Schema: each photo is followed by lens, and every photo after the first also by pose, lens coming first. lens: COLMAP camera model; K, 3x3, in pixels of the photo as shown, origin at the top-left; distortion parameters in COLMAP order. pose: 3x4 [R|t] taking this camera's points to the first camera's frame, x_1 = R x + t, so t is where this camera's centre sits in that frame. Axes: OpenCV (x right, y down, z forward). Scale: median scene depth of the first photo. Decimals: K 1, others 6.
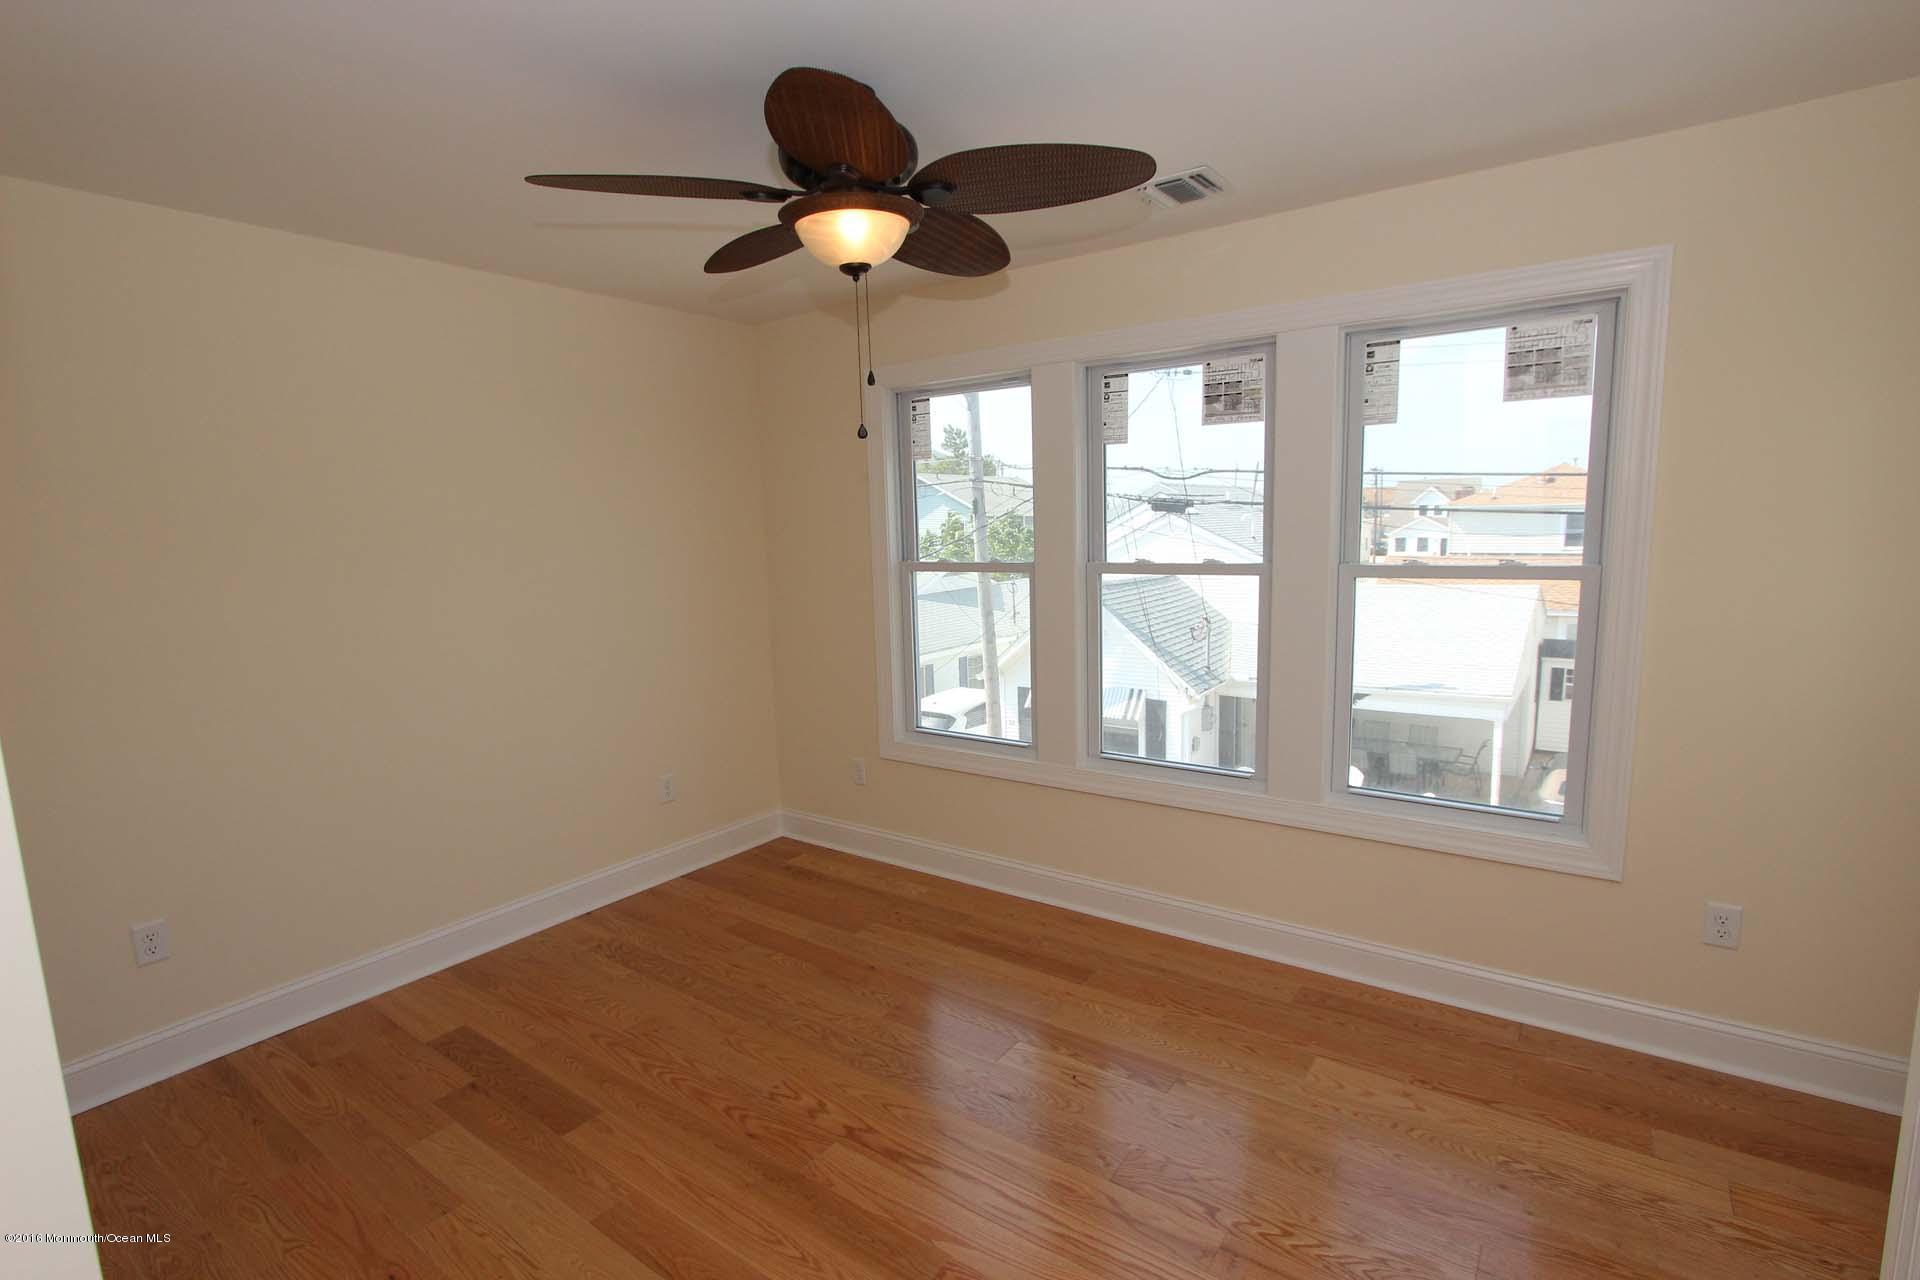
lens RADIAL K [[904.4, 0, 951.5], [0, 904.4, 653.9], [0, 0, 1]] dist [-0.019737, 0.002707]
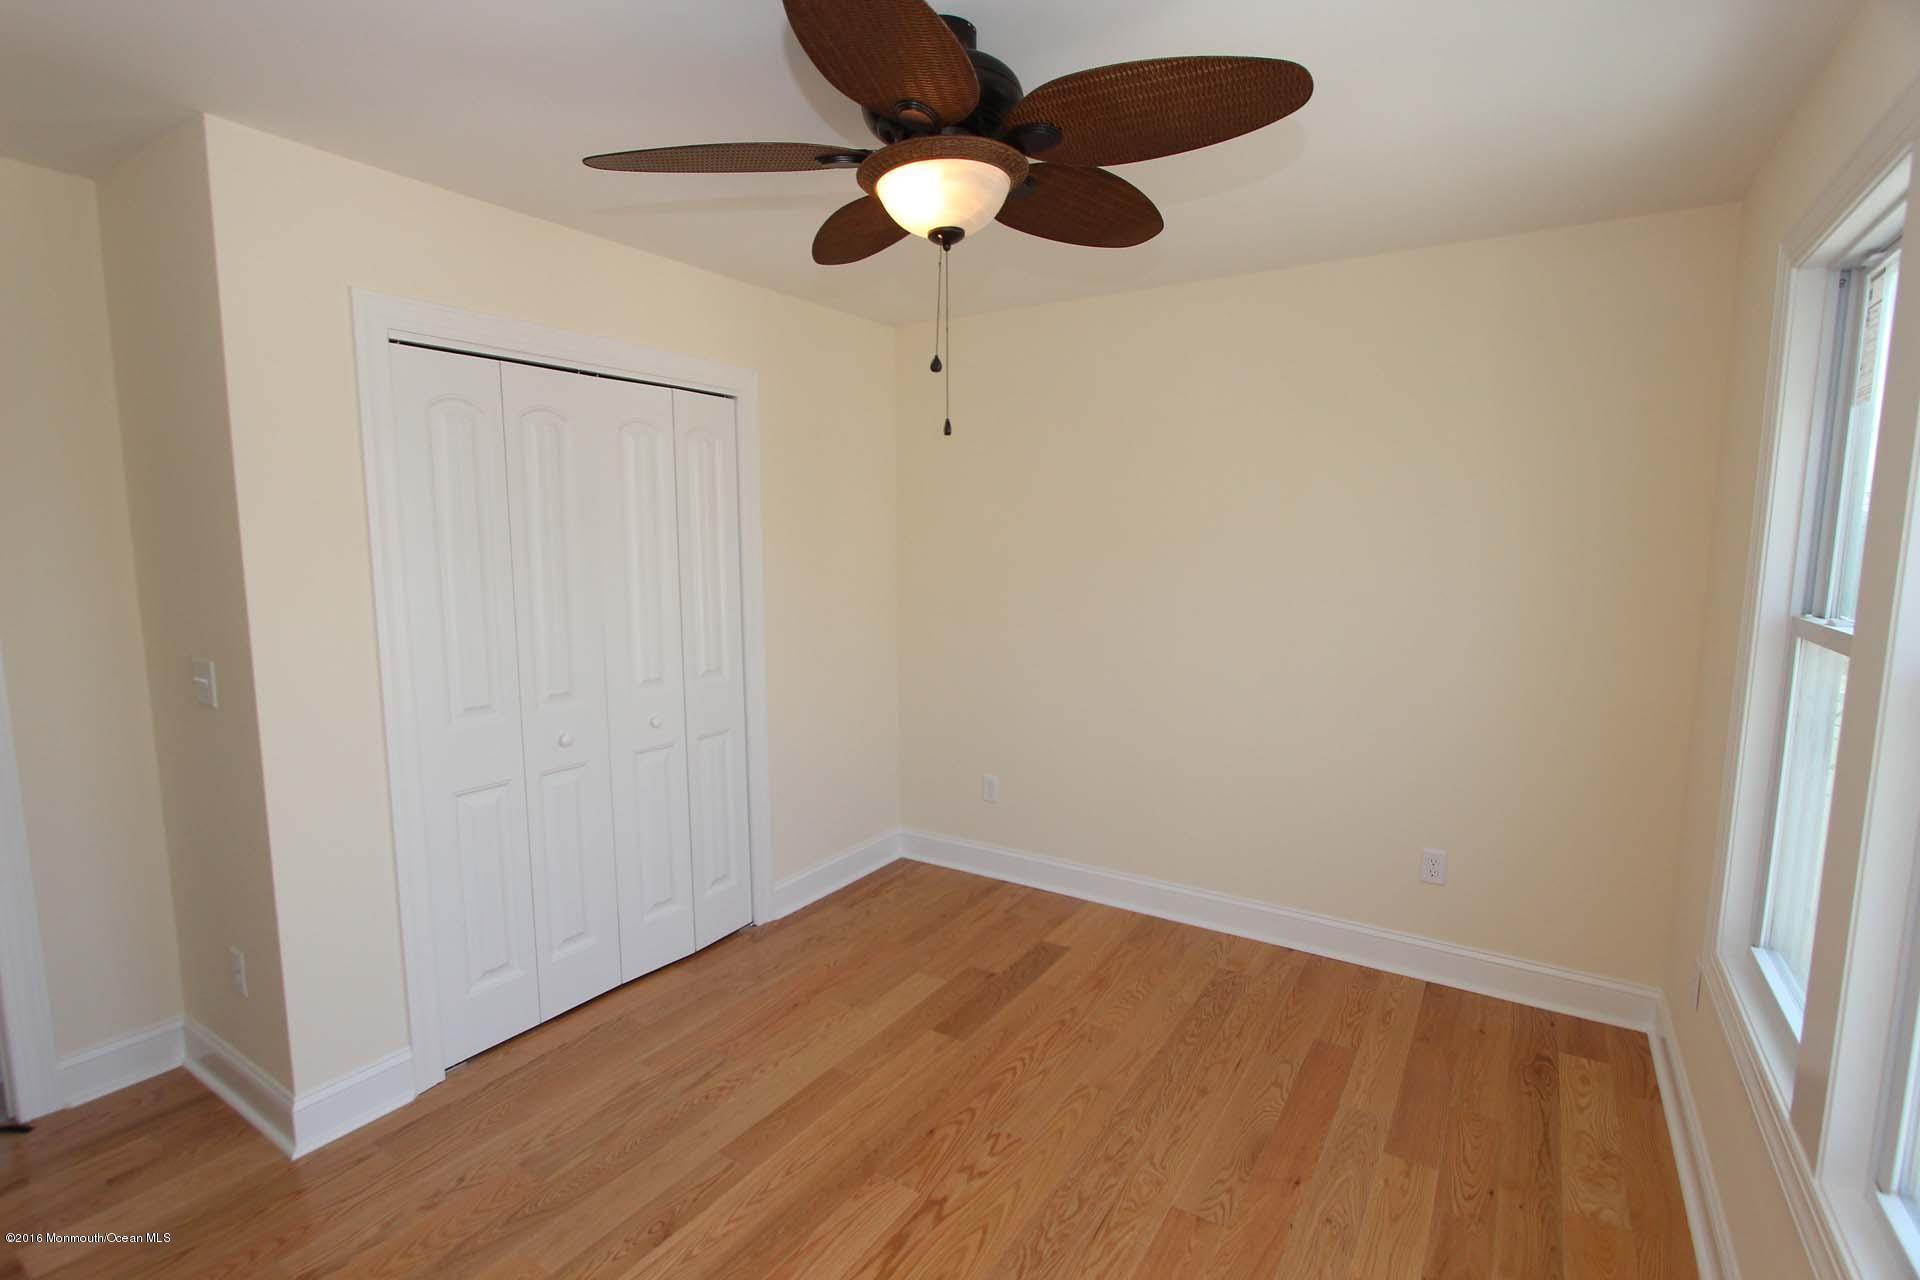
lens RADIAL K [[904.4, 0, 958.1], [0, 904.4, 645.3], [0, 0, 1]] dist [-0.019737, 0.002707]
pose [[0.058566, 0.152469, -0.986571, 0.582948], [-0.146852, 0.978832, 0.142555, -0.131459], [0.987423, 0.136532, 0.079716, 0.719382]]
